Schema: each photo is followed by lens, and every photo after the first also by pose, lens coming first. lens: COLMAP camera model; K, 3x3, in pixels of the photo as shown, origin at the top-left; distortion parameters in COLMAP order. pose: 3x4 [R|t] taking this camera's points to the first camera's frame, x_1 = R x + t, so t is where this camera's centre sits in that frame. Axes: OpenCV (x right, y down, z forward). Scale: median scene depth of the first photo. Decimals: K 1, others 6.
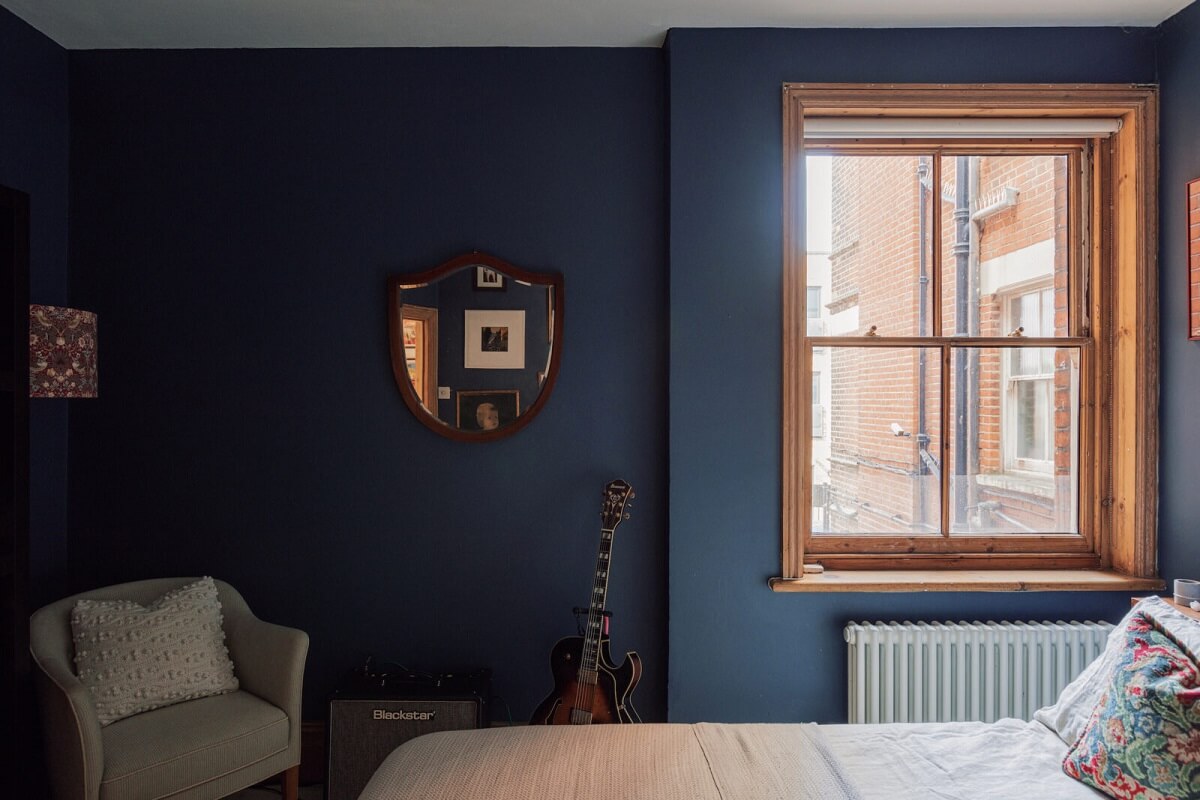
lens RADIAL K [[724.9, 0, 593.3], [0, 724.9, 401.9], [0, 0, 1]] dist [-0.002553, -0.000675]
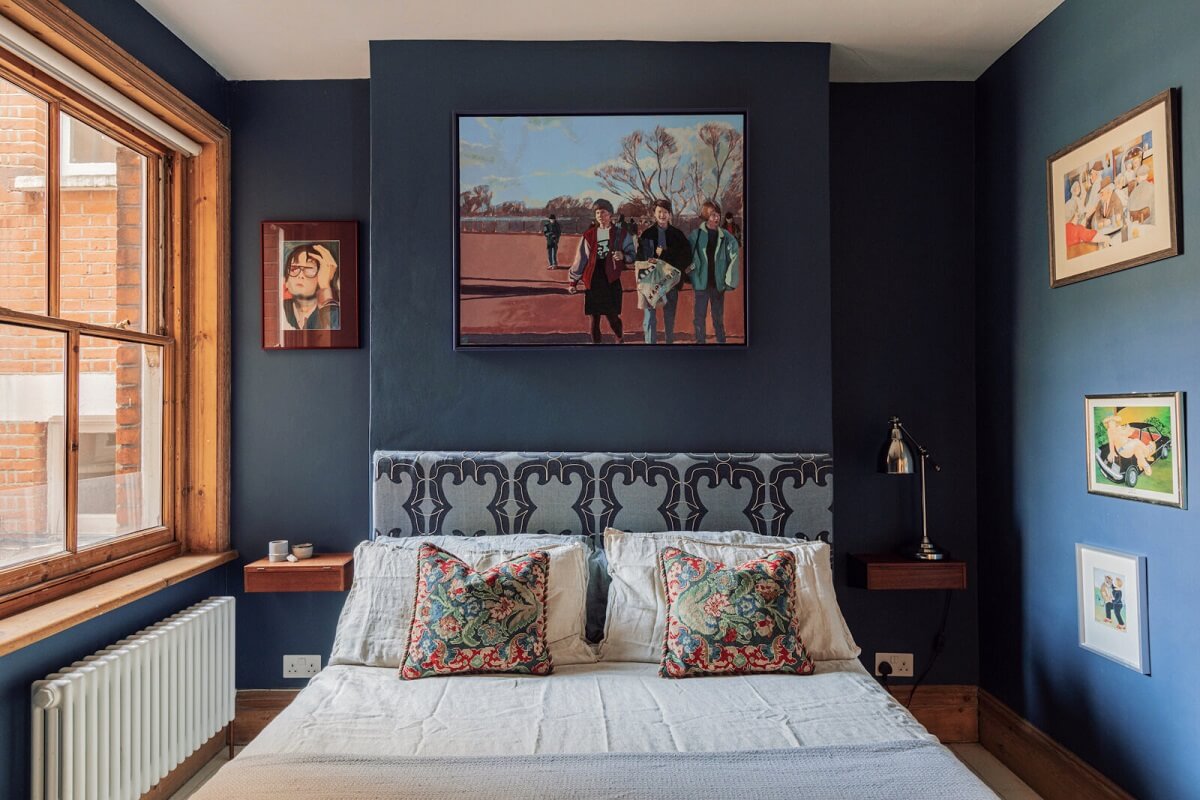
lens RADIAL K [[724.9, 0, 605.5], [0, 724.9, 395.6], [0, 0, 1]] dist [-0.002553, -0.000675]
pose [[0.017123, 0.015108, 0.999739, -0.383278], [0.006965, 0.999860, -0.015229, 0.017063], [-0.999829, 0.007224, 0.017015, 0.369378]]
